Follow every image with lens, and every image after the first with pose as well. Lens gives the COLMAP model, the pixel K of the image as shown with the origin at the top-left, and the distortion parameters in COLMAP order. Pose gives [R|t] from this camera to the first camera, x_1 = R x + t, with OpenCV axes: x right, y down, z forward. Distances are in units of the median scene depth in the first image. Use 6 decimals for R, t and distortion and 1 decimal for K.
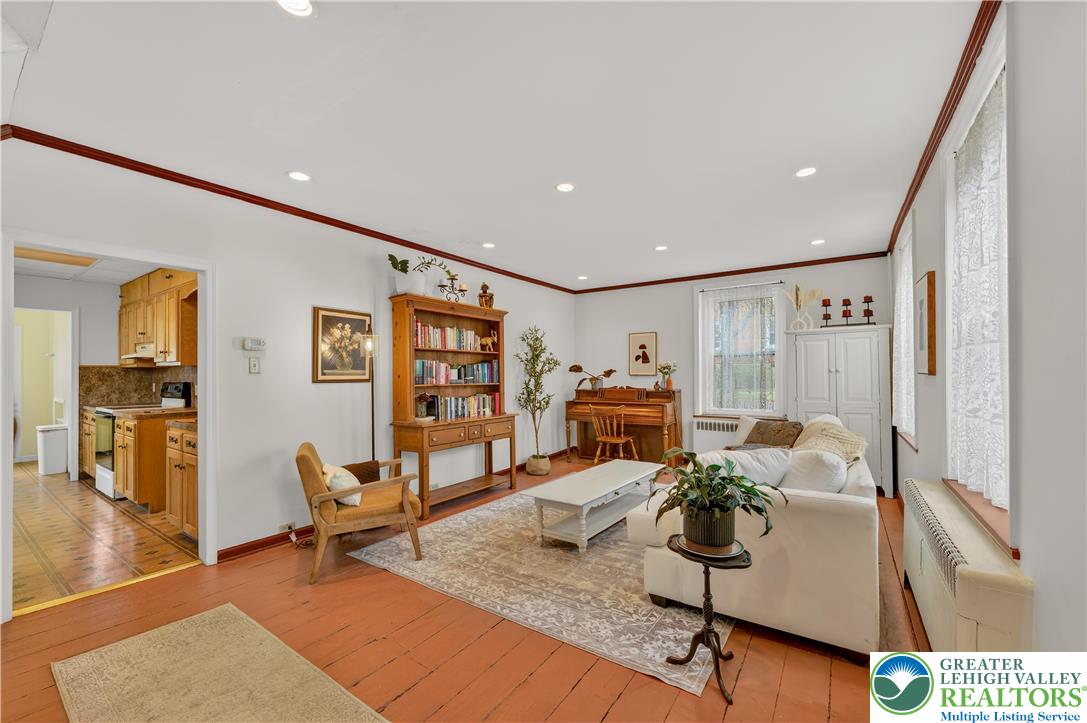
lens RADIAL K [[432.7, 0, 545.9], [0, 432.7, 371.7], [0, 0, 1]] dist [0.000247, 0.000021]
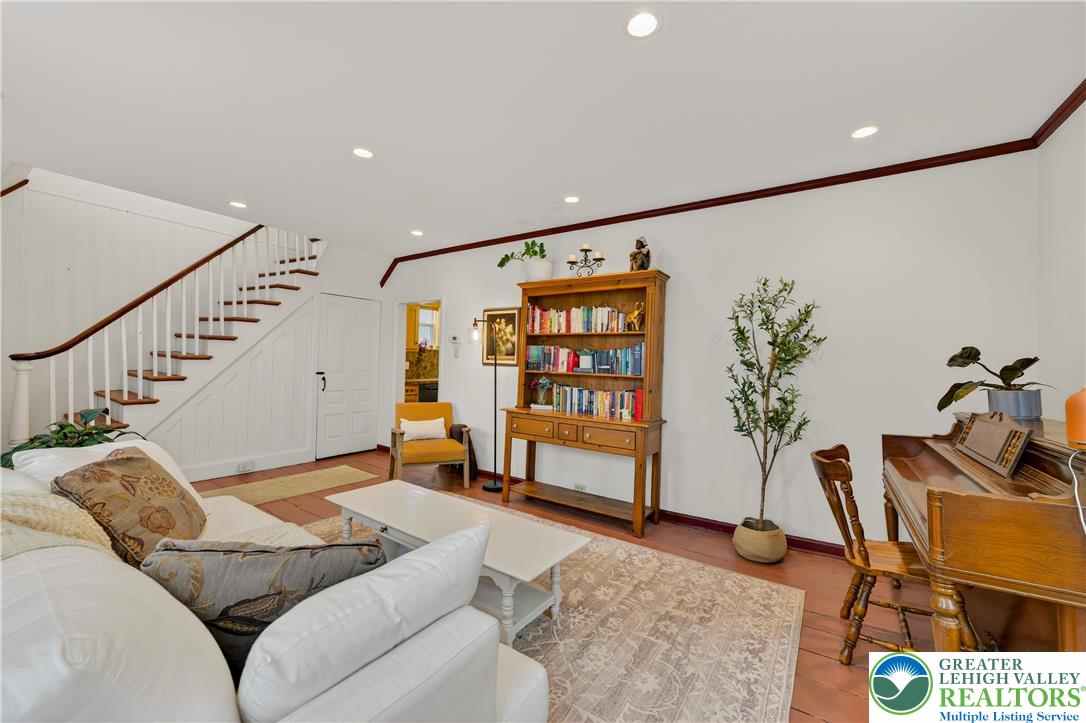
lens RADIAL K [[431.6, 0, 541.8], [0, 431.6, 354.9], [0, 0, 1]] dist [-0.001648, -0.000249]
pose [[0.007483, -0.011175, -0.999910, 0.618595], [-0.019674, 0.999742, -0.011321, 0.003719], [0.999778, 0.019757, 0.007261, 0.887176]]
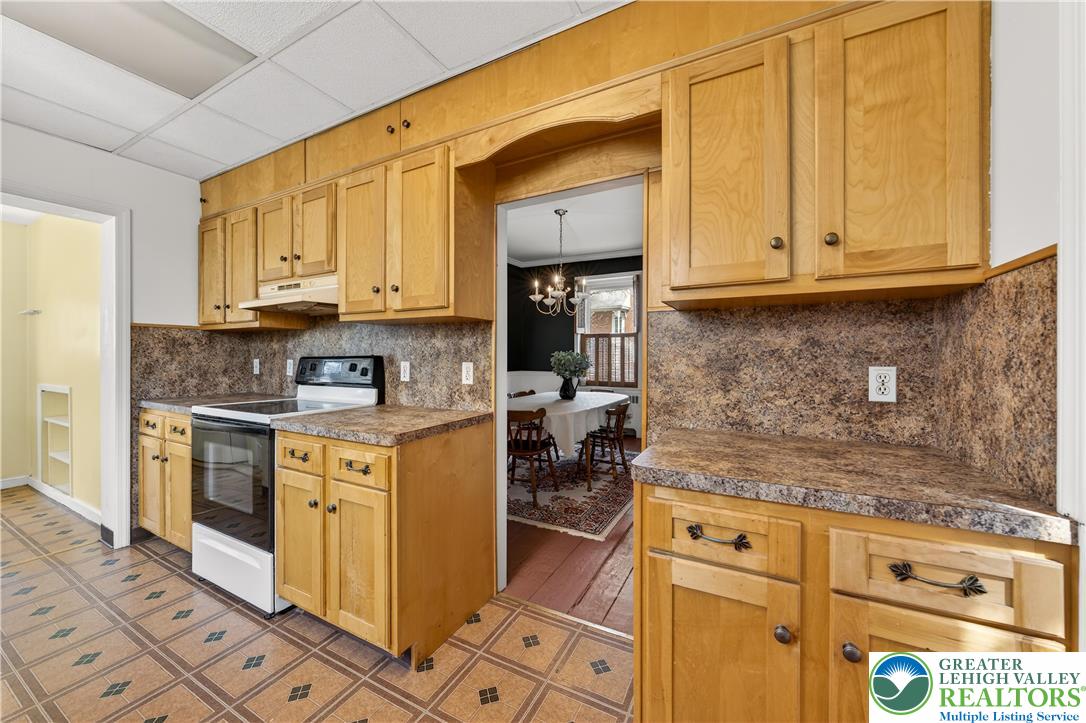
lens RADIAL K [[401.7, 0, 544.3], [0, 401.7, 355.6], [0, 0, 1]] dist [-0.003336, -0.000182]
pose [[0.992873, 0.004425, 0.119092, -0.729969], [-0.005183, 0.999968, 0.006055, 0.021350], [-0.119061, -0.006629, 0.992865, 0.529237]]
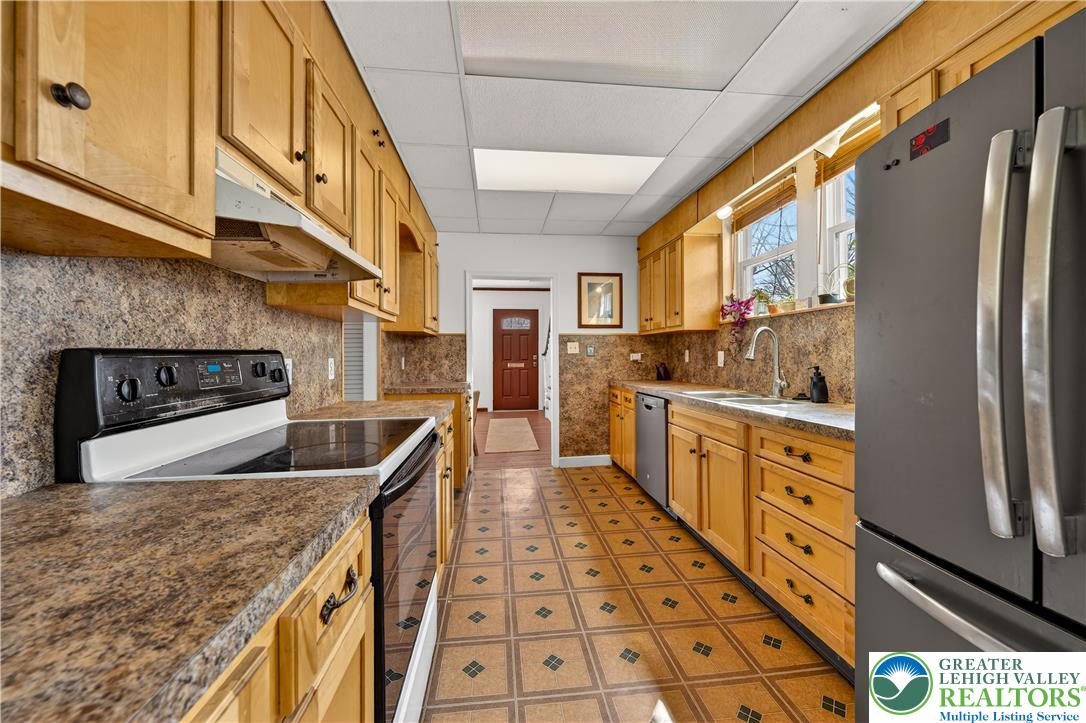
lens RADIAL K [[401.7, 0, 544.3], [0, 401.7, 355.6], [0, 0, 1]] dist [-0.003336, -0.000182]
pose [[-0.662706, 0.009222, 0.748823, -1.274694], [0.003146, 0.999950, -0.009531, 0.034086], [-0.748873, -0.003961, -0.662702, 1.108108]]
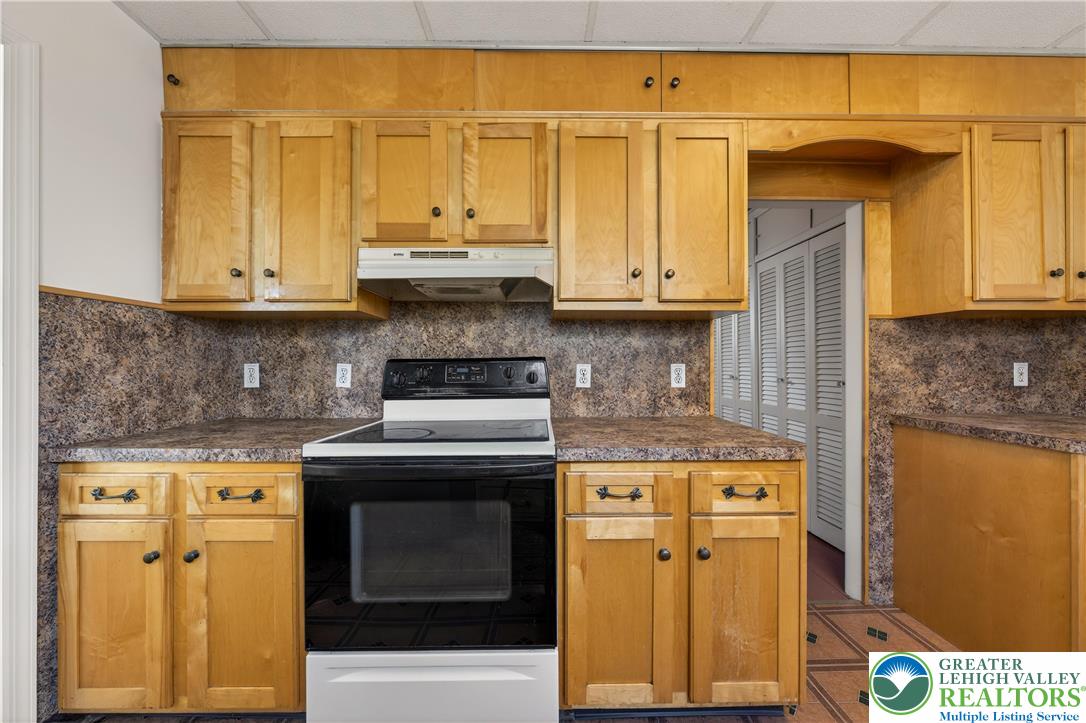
lens RADIAL K [[366.3, 0, 546.9], [0, 366.3, 362.3], [0, 0, 1]] dist [-0.003433, -0.000096]
pose [[0.813131, 0.003735, 0.582069, -1.090197], [-0.003971, 0.999992, -0.000869, 0.031292], [-0.582068, -0.001605, 0.813139, 0.756448]]
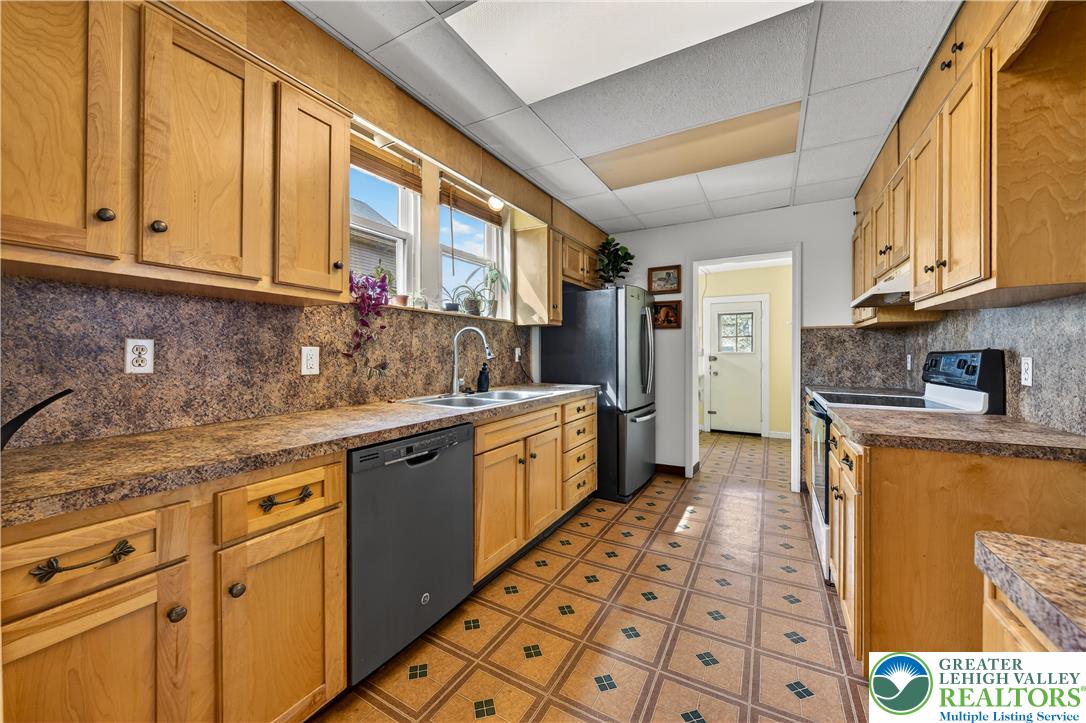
lens RADIAL K [[401.7, 0, 544.3], [0, 401.7, 355.6], [0, 0, 1]] dist [-0.003336, -0.000182]
pose [[0.097066, 0.009852, -0.995229, -0.542093], [0.003924, 0.999939, 0.010282, 0.026111], [0.995270, -0.004903, 0.097021, 0.597384]]
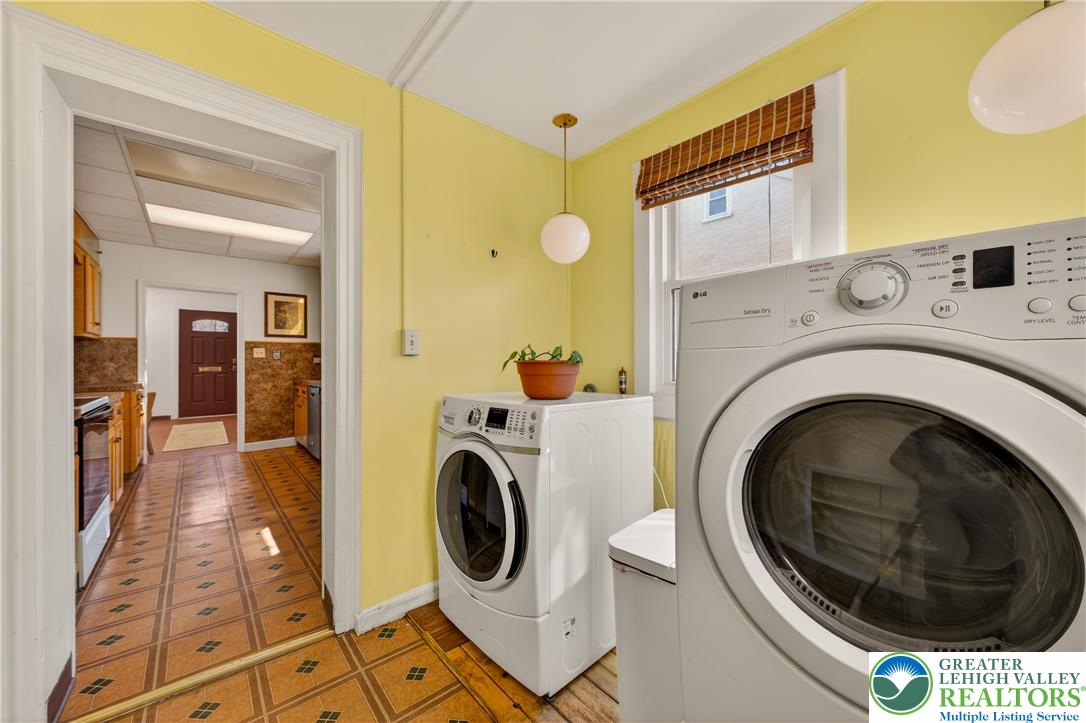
lens RADIAL K [[405.7, 0, 545.5], [0, 405.7, 362.6], [0, 0, 1]] dist [-0.002066, -0.000227]
pose [[-0.968587, 0.003580, 0.248649, -1.674933], [0.002863, 0.999991, -0.003247, 0.041011], [-0.248659, -0.002433, -0.968588, 1.340640]]
